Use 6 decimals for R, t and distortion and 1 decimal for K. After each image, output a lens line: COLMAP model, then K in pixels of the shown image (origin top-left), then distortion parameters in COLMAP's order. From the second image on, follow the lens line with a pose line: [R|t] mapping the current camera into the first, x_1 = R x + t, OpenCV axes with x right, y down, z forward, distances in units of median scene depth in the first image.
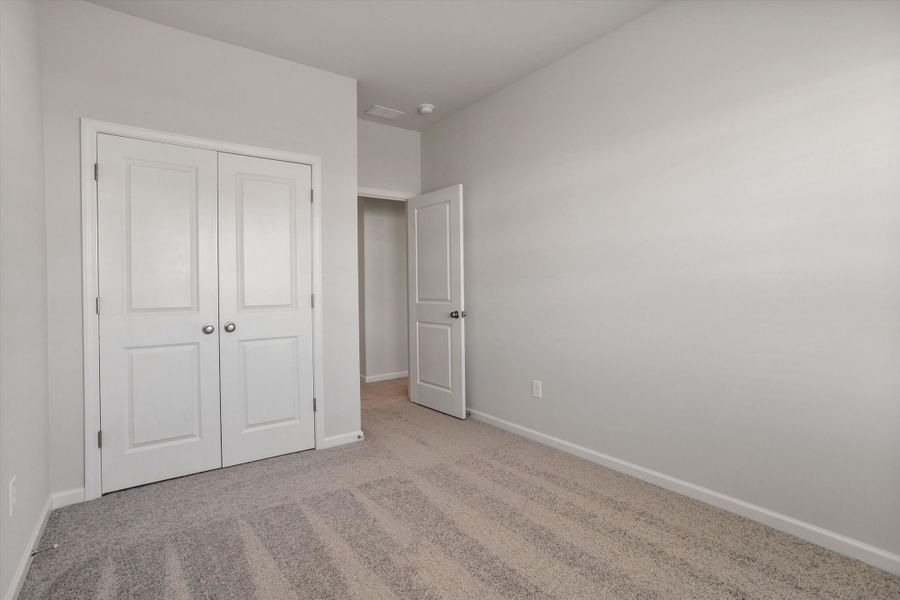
lens RADIAL K [[456.7, 0, 445.7], [0, 456.7, 297.3], [0, 0, 1]] dist [0.004158, -0.000641]
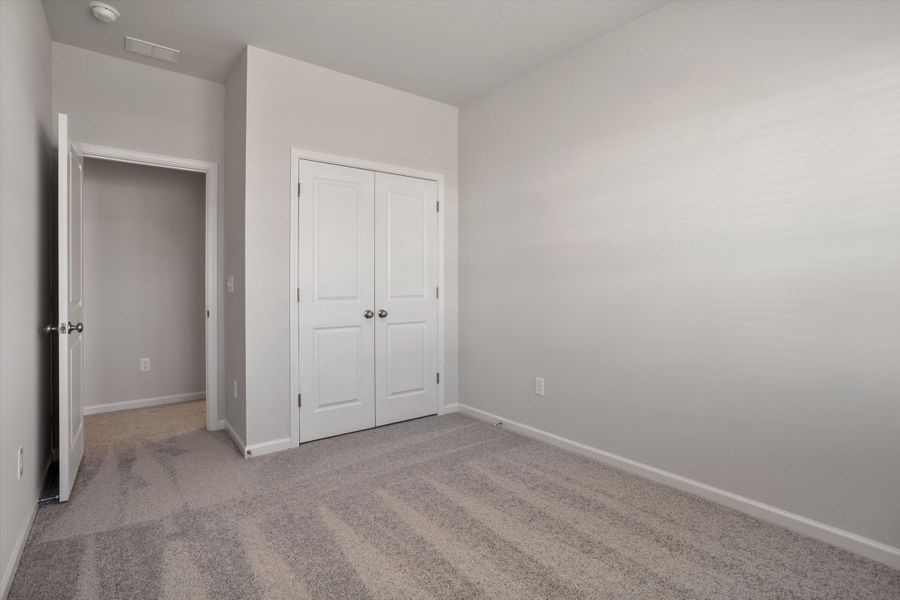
lens RADIAL K [[456.7, 0, 442.2], [0, 456.7, 296.5], [0, 0, 1]] dist [0.004158, -0.000641]
pose [[0.999875, 0.007536, 0.013880, -0.320474], [-0.007668, 0.999926, 0.009497, 0.005970], [-0.013807, -0.009602, 0.999859, -0.232068]]
